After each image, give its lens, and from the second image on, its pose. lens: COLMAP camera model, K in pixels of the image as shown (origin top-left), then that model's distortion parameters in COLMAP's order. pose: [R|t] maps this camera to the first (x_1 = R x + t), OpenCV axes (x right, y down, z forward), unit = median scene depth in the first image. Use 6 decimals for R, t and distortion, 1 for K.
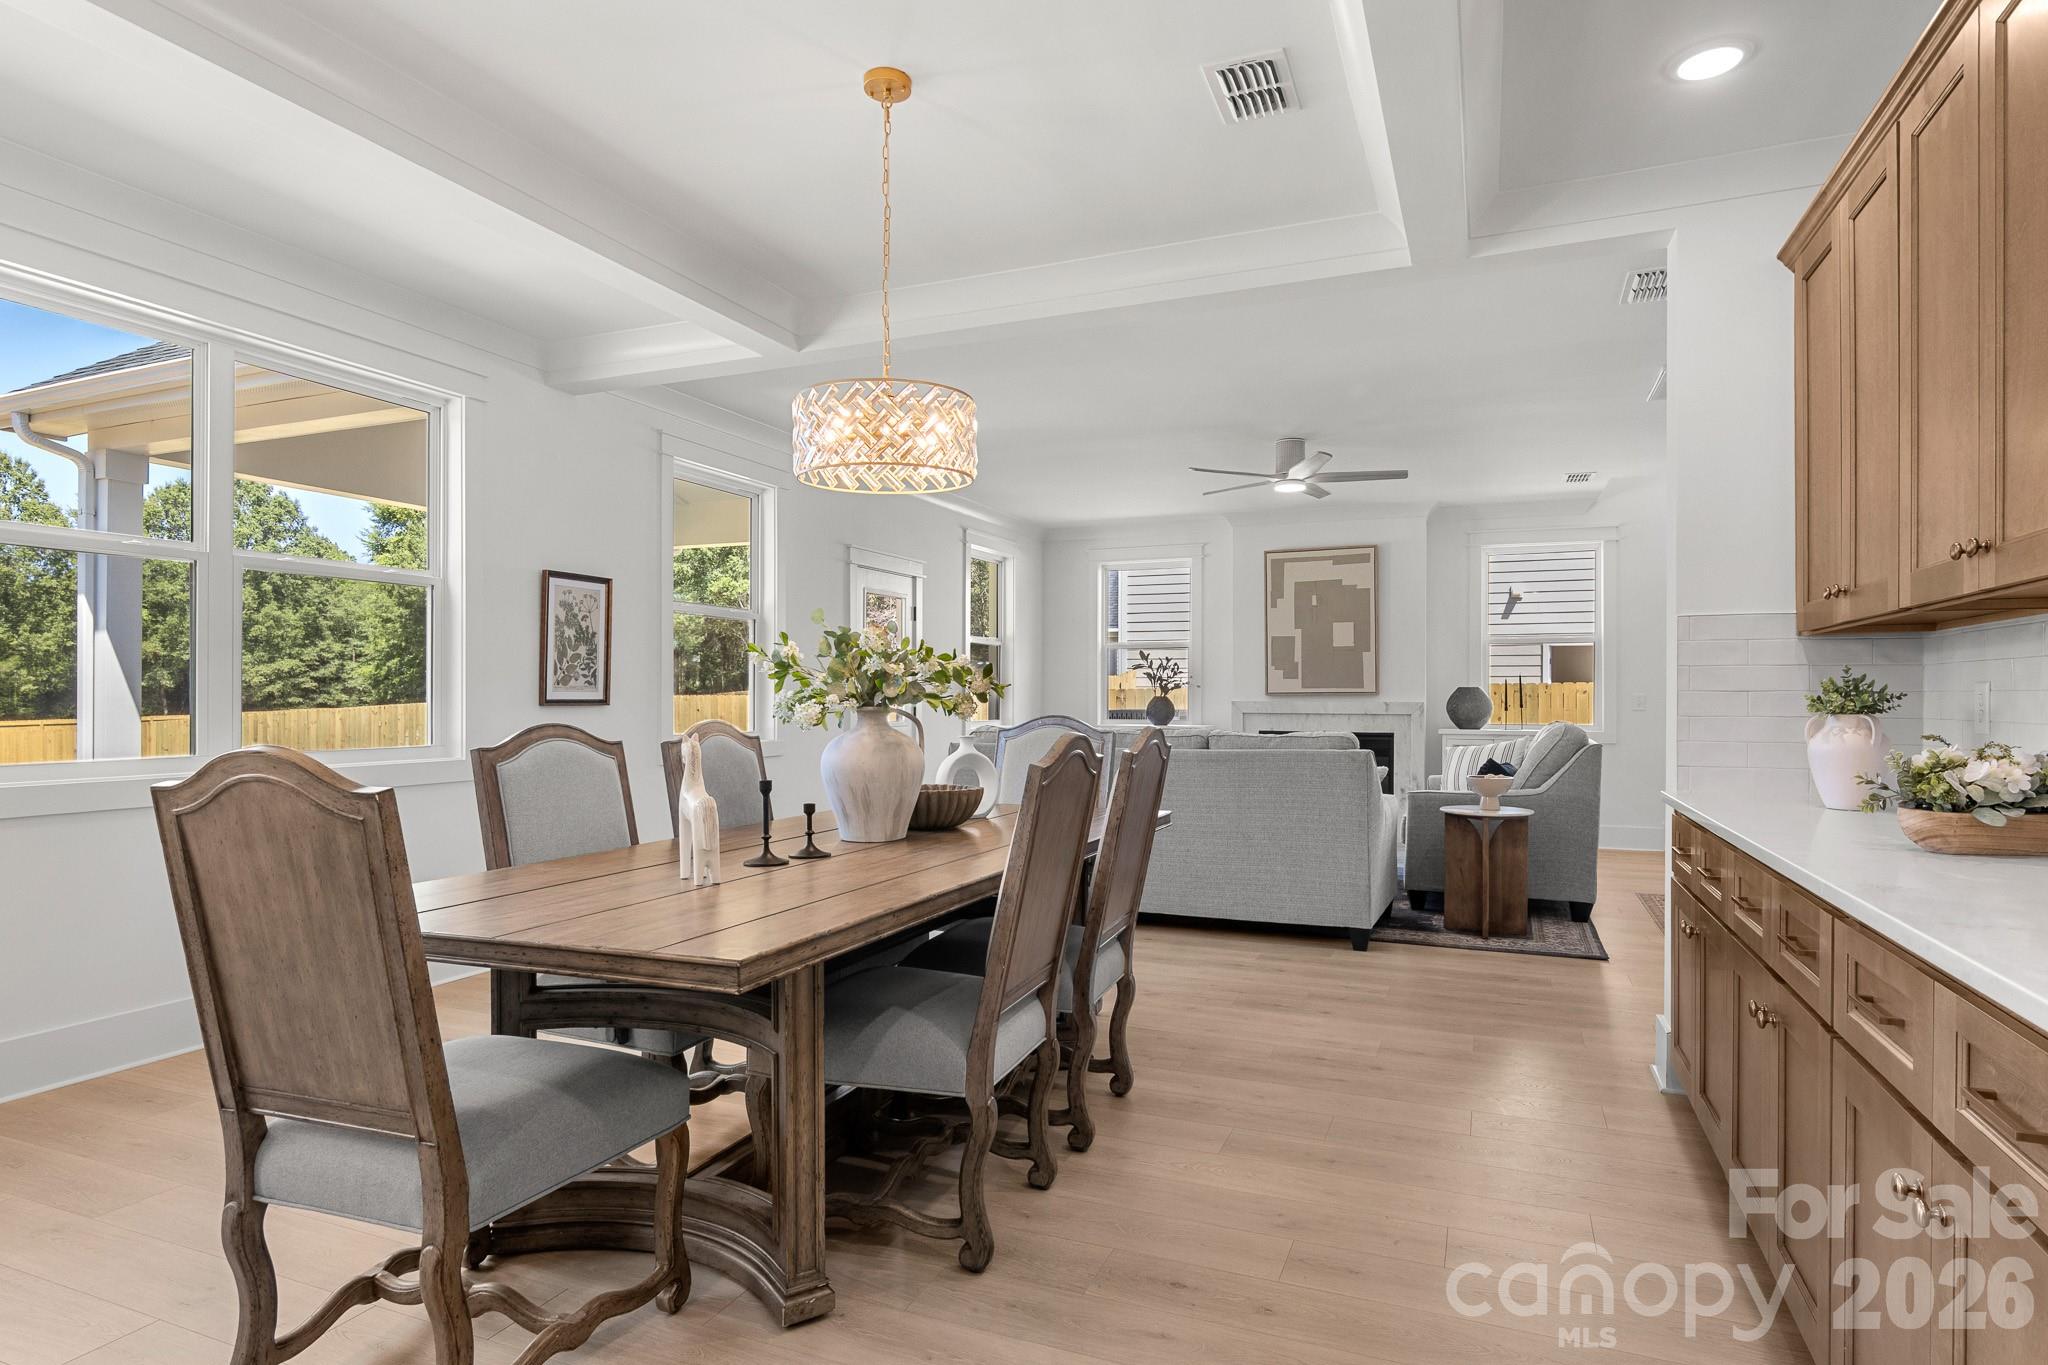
lens RADIAL K [[1131.7, 0, 1032.1], [0, 1131.7, 694.6], [0, 0, 1]] dist [-0.003346, 0.000296]
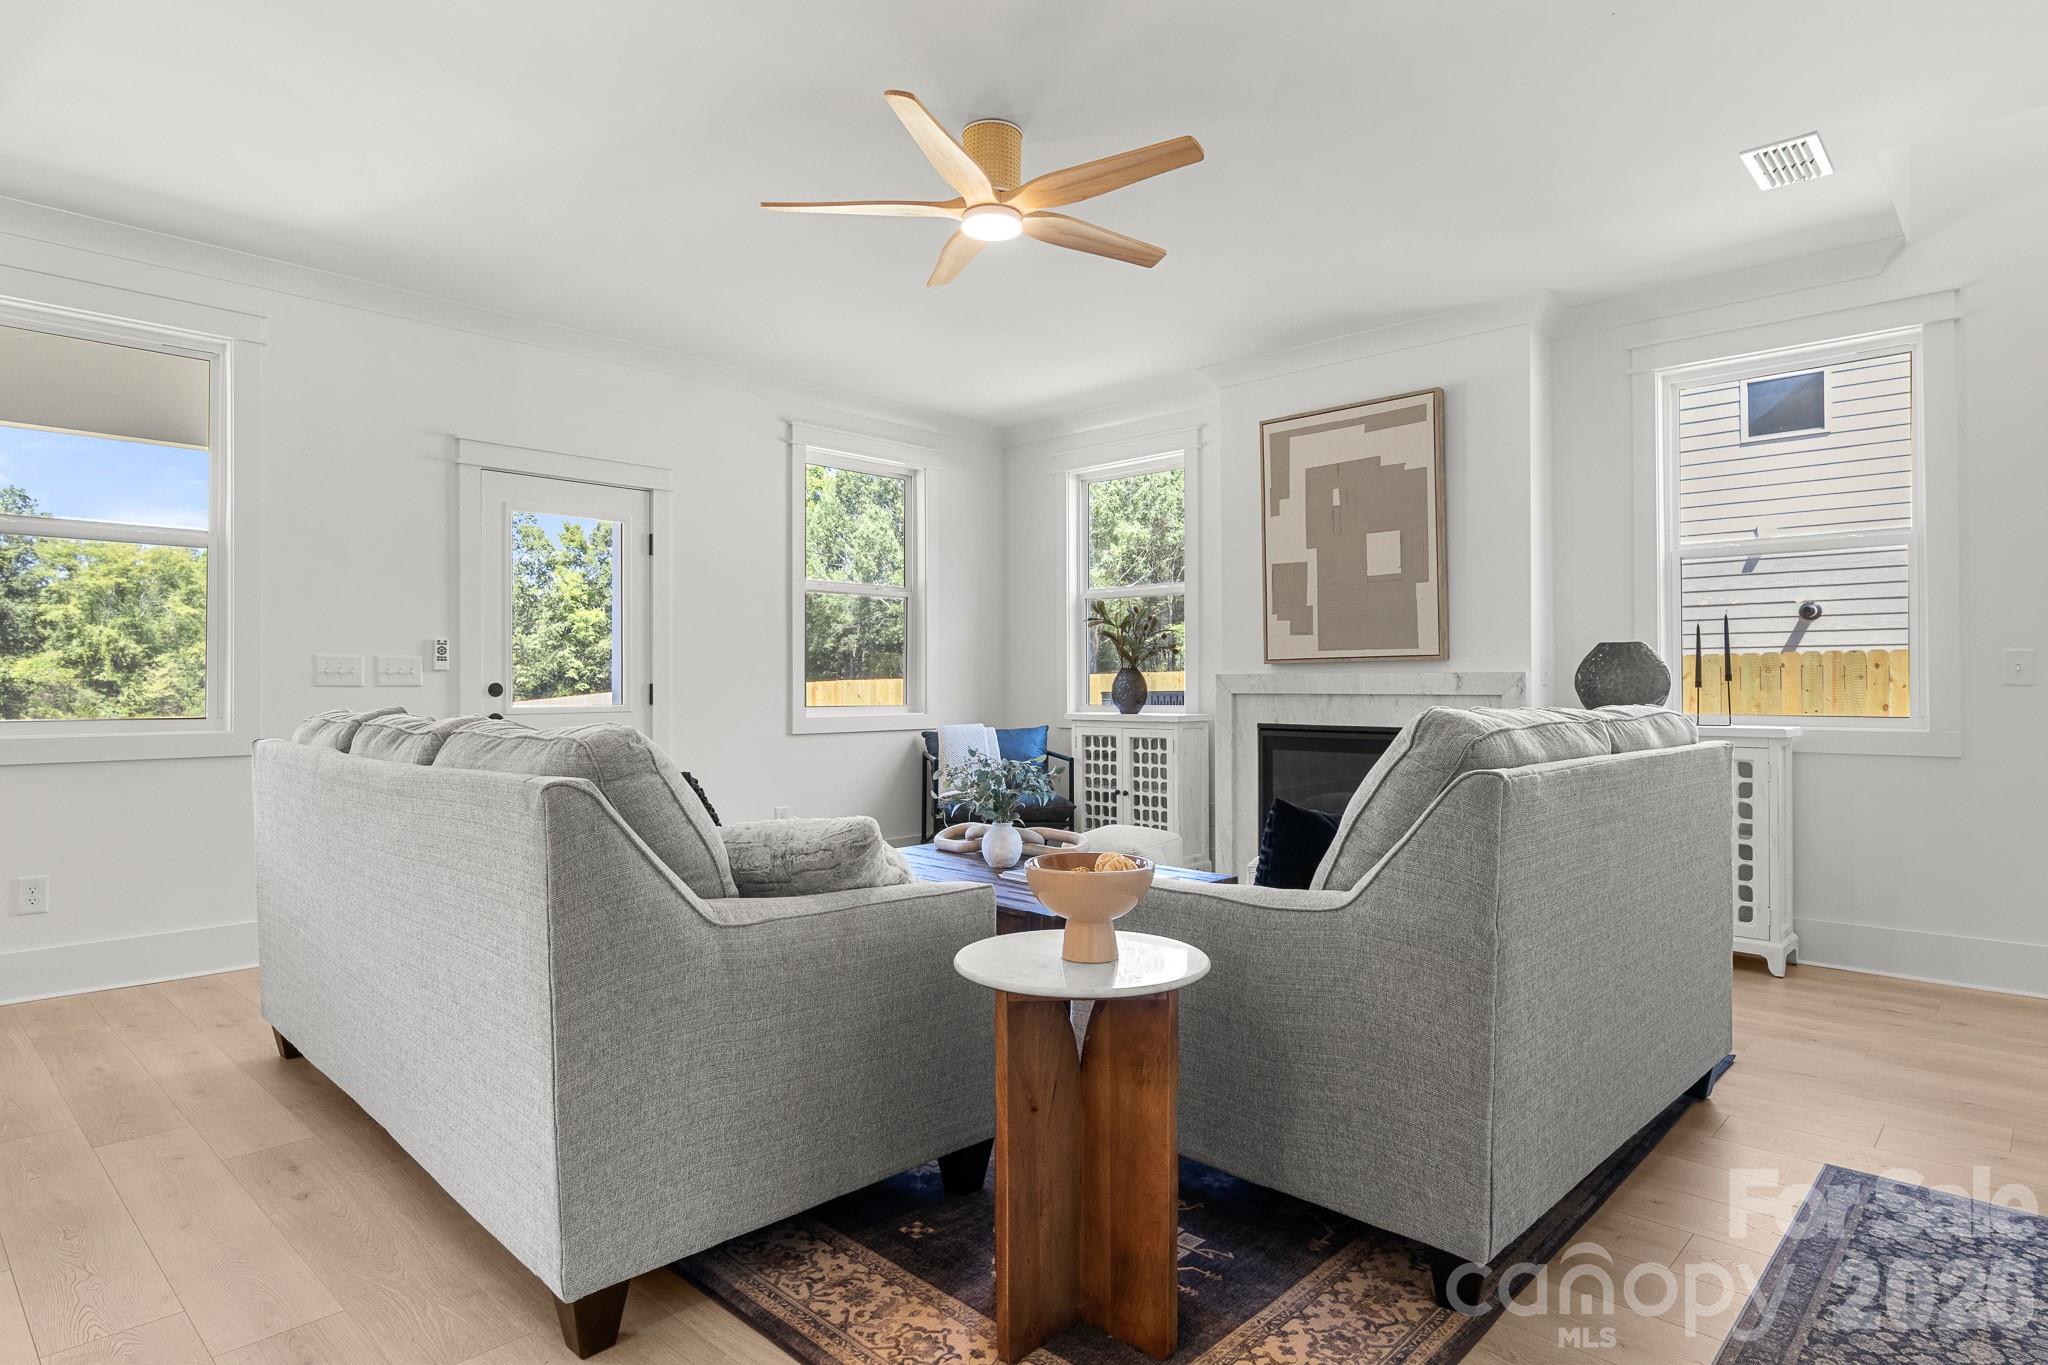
lens RADIAL K [[1131.7, 0, 1029.2], [0, 1131.7, 675.4], [0, 0, 1]] dist [-0.003346, 0.000296]
pose [[0.932754, -0.007516, -0.360435, 0.315111], [0.004859, 0.999954, -0.008278, 0.011342], [0.360481, 0.005970, 0.932748, 0.414174]]
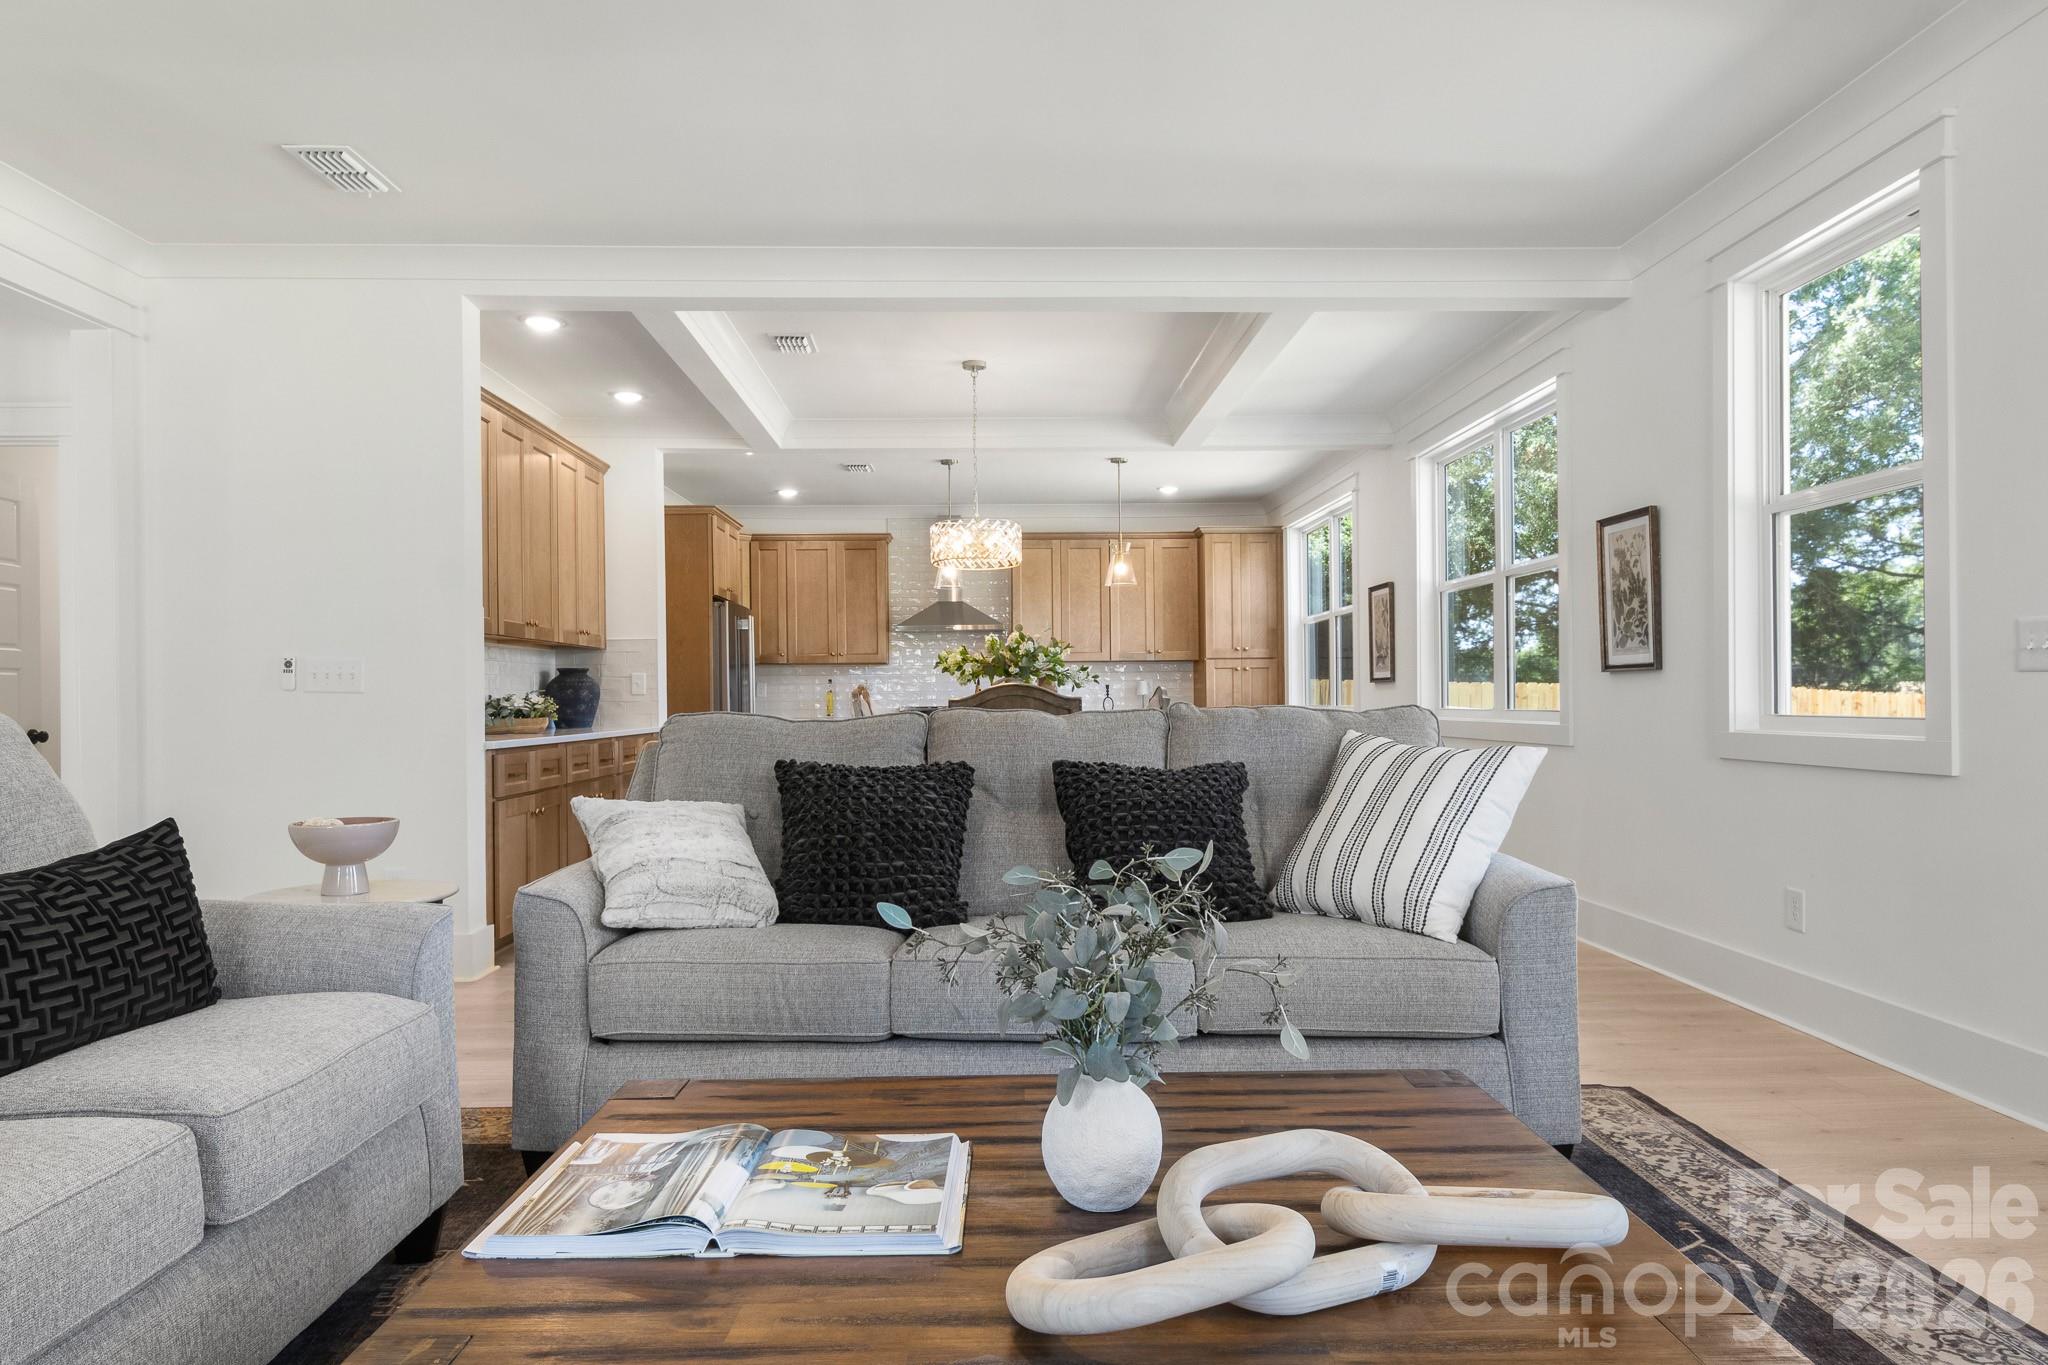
lens RADIAL K [[1319.3, 0, 1025.9], [0, 1319.3, 689.5], [0, 0, 1]] dist [-0.000434, 0.001064]
pose [[-0.911676, 0.000731, -0.410909, 0.230656], [0.002315, 0.999992, -0.003356, 0.014669], [0.410903, -0.004011, -0.911670, 0.971094]]
